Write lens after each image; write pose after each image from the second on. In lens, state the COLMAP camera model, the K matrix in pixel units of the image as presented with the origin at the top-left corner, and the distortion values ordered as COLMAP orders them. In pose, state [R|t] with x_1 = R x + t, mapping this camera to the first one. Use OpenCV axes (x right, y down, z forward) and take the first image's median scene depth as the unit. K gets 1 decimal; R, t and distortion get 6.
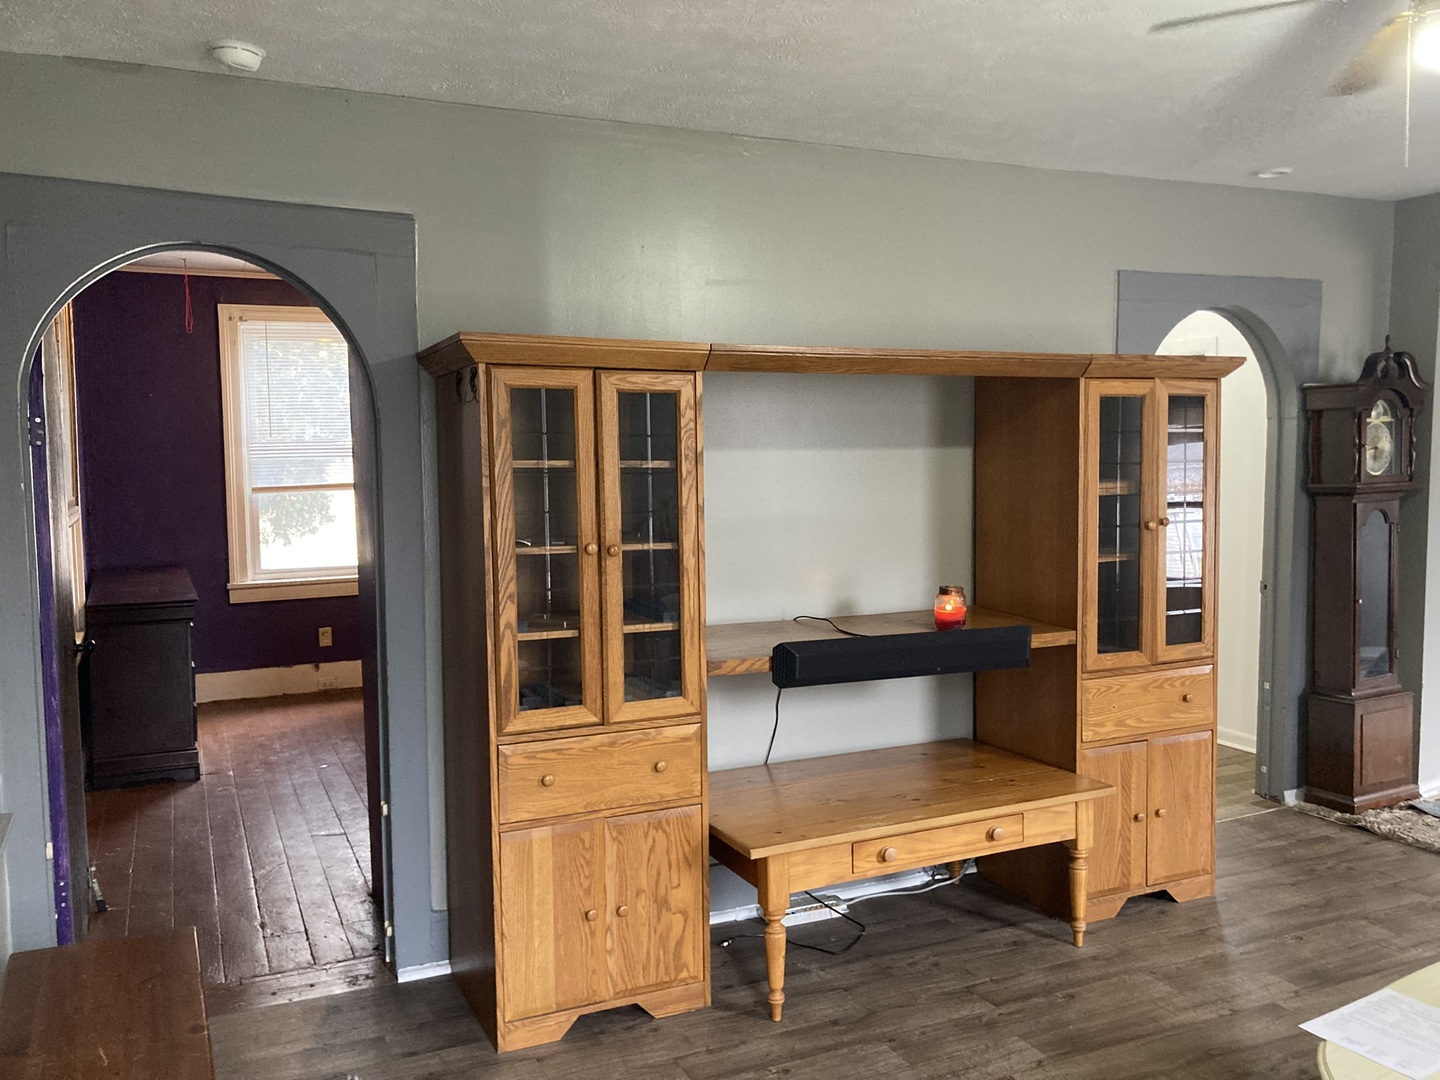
lens RADIAL K [[1188.8, 0, 722.0], [0, 1188.8, 541.9], [0, 0, 1]] dist [0.034266, -0.019008]
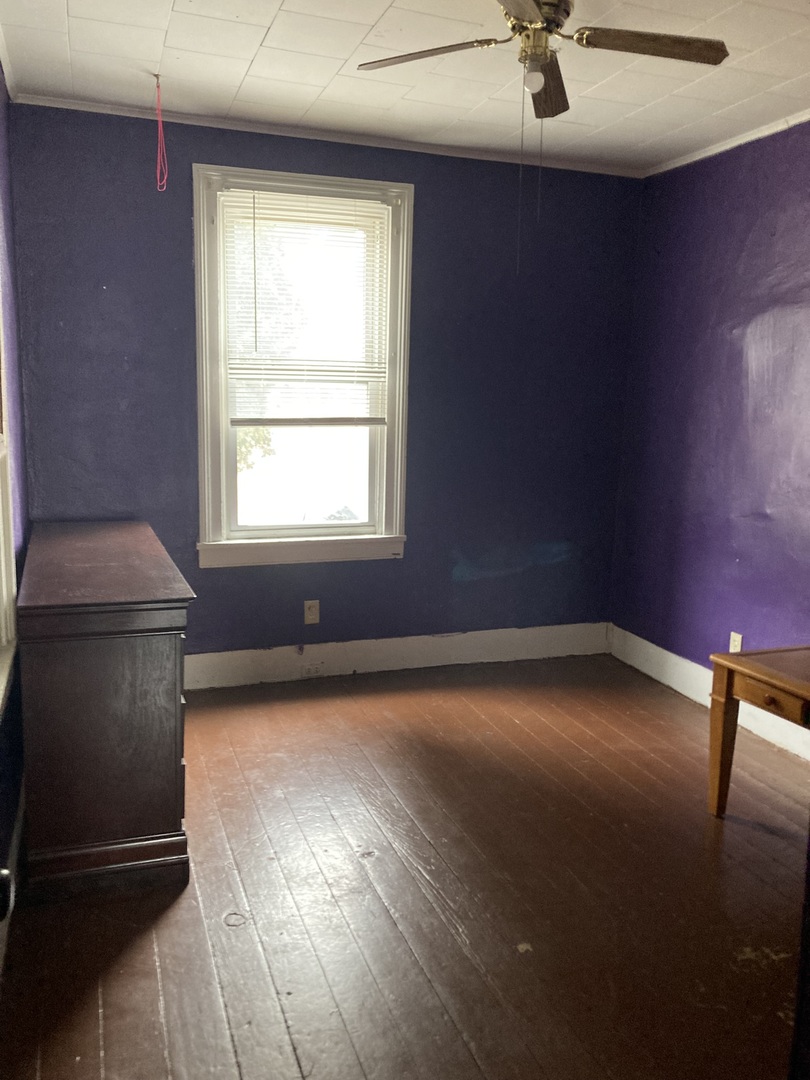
lens RADIAL K [[891.6, 0, 402.5], [0, 891.6, 538.4], [0, 0, 1]] dist [0.034266, -0.019008]
pose [[0.994806, 0.039584, -0.093778, -0.229924], [-0.031821, 0.996052, 0.082870, -0.020551], [0.096688, -0.079455, 0.992138, 0.444771]]
